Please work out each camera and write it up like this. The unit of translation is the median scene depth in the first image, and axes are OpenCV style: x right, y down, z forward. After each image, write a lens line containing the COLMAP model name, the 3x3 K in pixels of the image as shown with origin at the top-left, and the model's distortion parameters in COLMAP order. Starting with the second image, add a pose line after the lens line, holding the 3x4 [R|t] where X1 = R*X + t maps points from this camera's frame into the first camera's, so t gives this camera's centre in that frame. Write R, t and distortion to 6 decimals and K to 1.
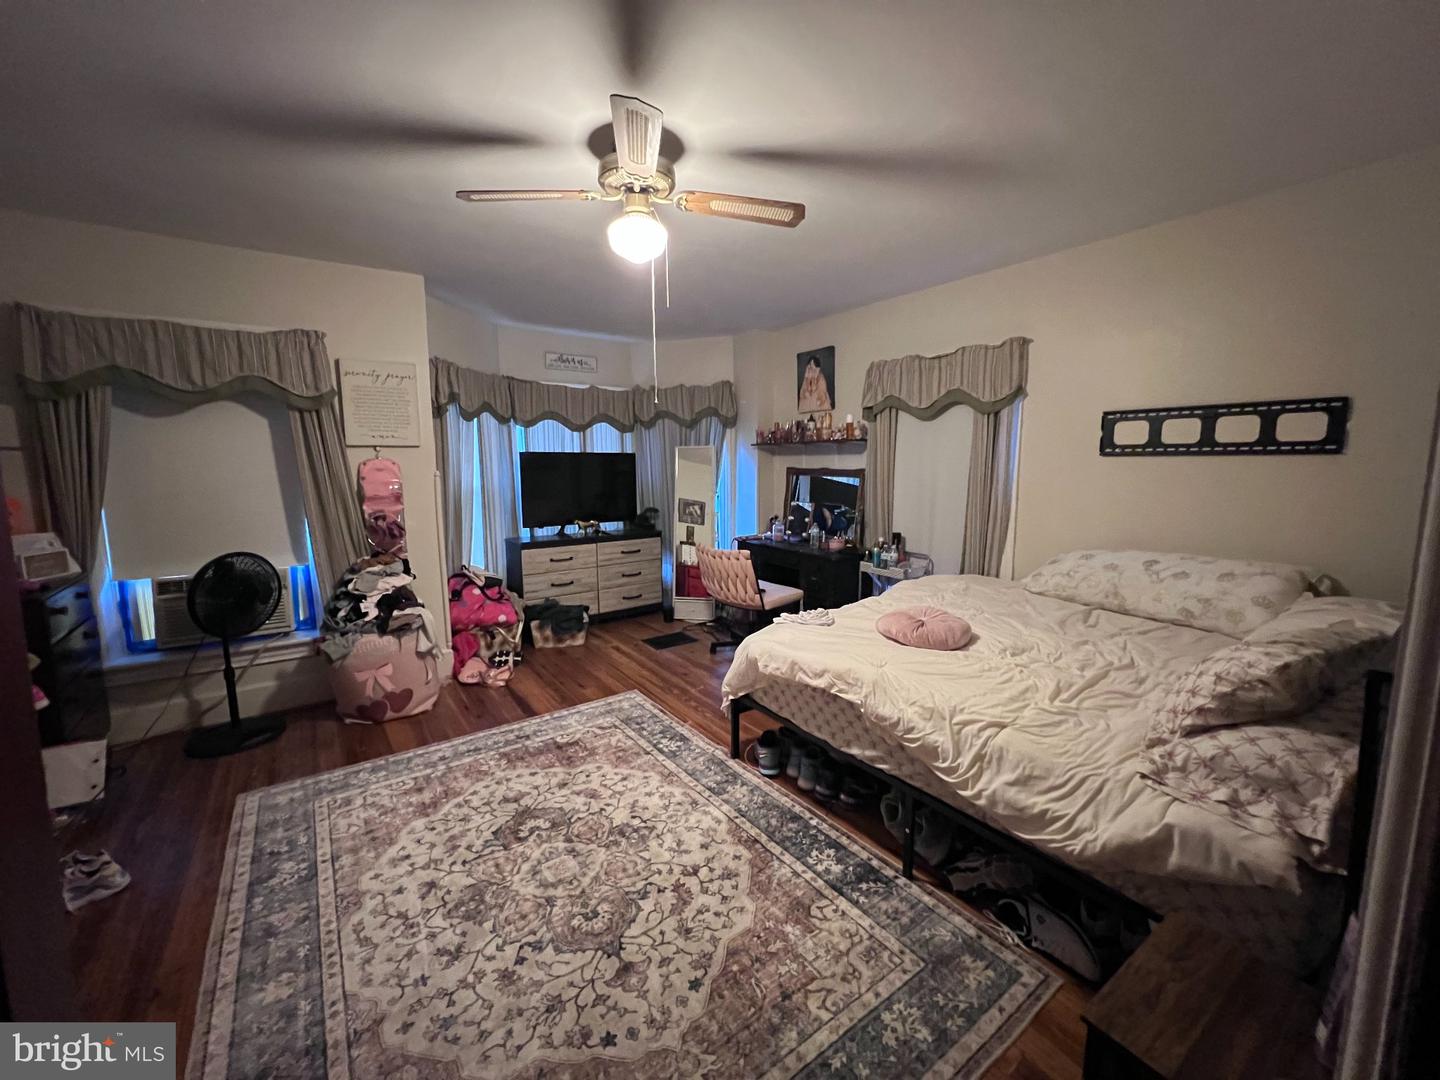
lens RADIAL K [[574.7, 0, 717.0], [0, 574.7, 532.4], [0, 0, 1]] dist [-0.000875, 0.000074]
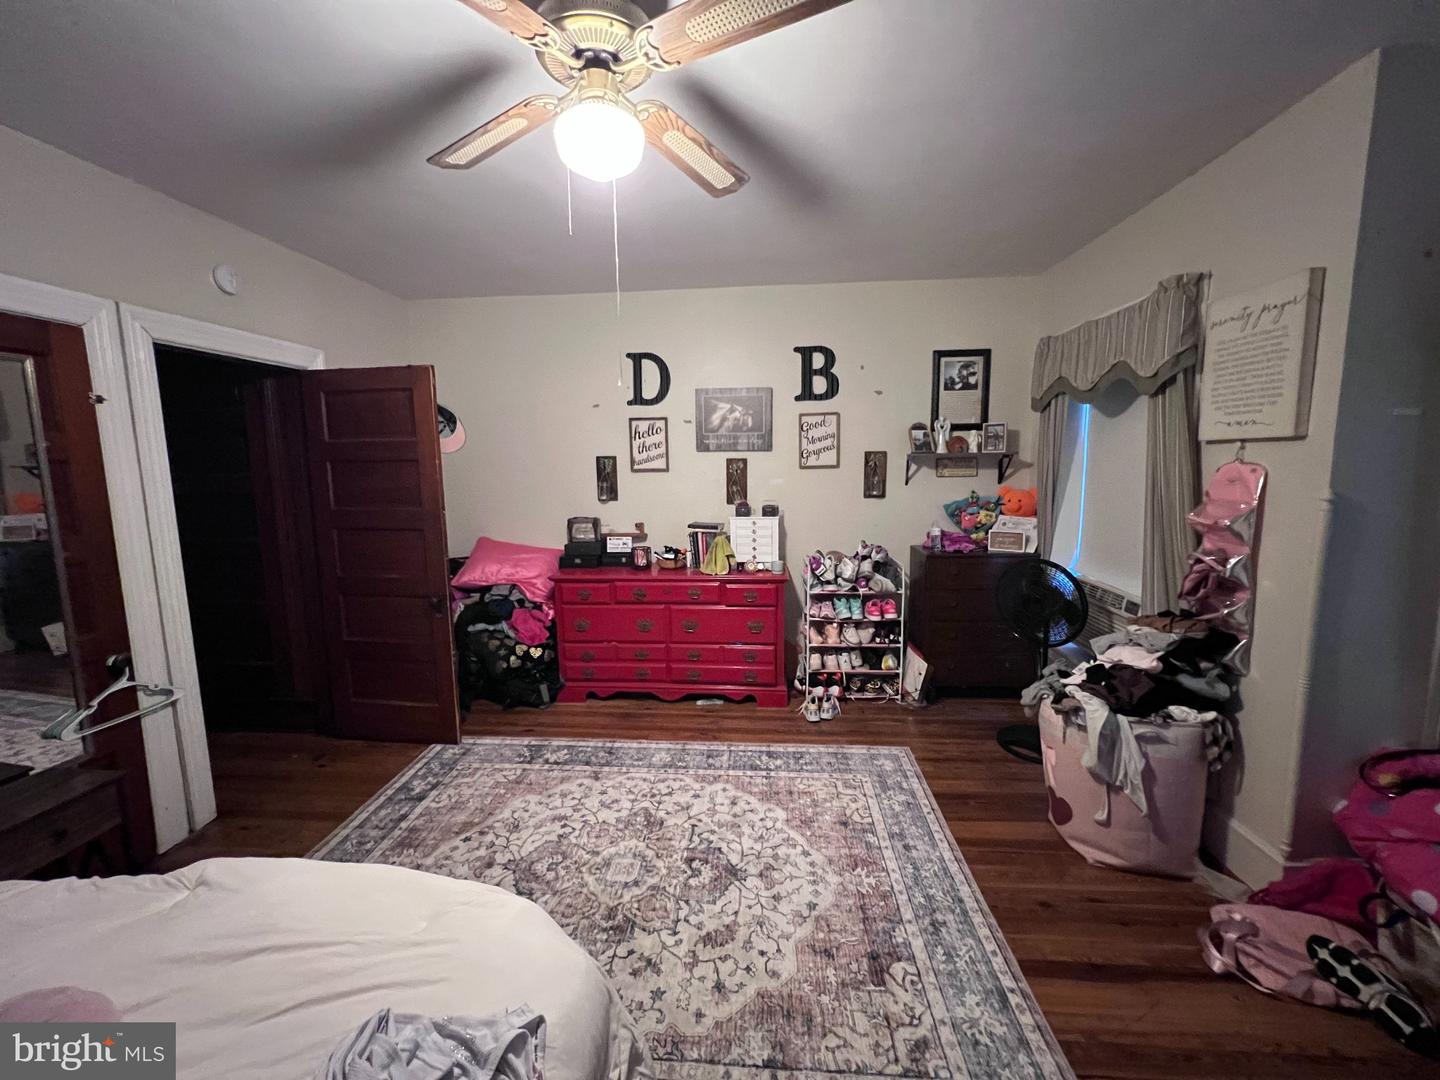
lens RADIAL K [[574.7, 0, 714.6], [0, 574.7, 535.1], [0, 0, 1]] dist [-0.000875, 0.000074]
pose [[-0.650171, 0.114805, -0.751065, 0.273905], [-0.077329, 0.973386, 0.215730, -0.198588], [0.755843, 0.198341, -0.623989, 1.382553]]
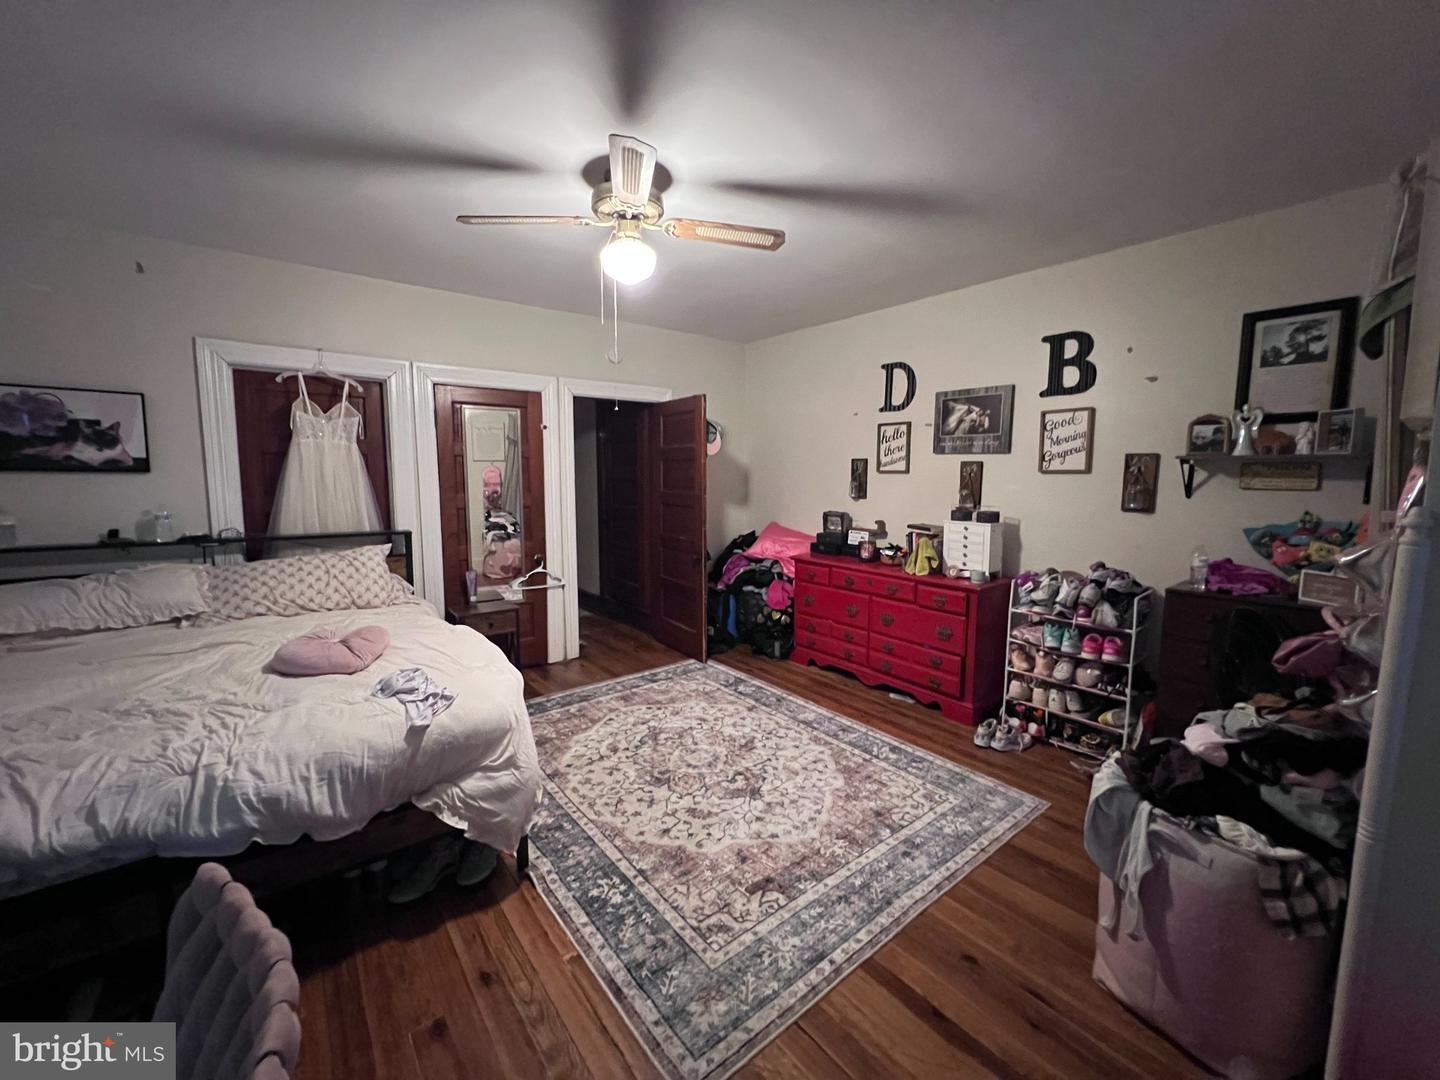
lens RADIAL K [[574.7, 0, 714.0], [0, 574.7, 535.0], [0, 0, 1]] dist [-0.000875, 0.000074]
pose [[-0.999168, 0.006637, -0.040243, -0.217116], [-0.003136, 0.971247, 0.238052, -0.236454], [0.040666, 0.237980, -0.970418, 1.875891]]
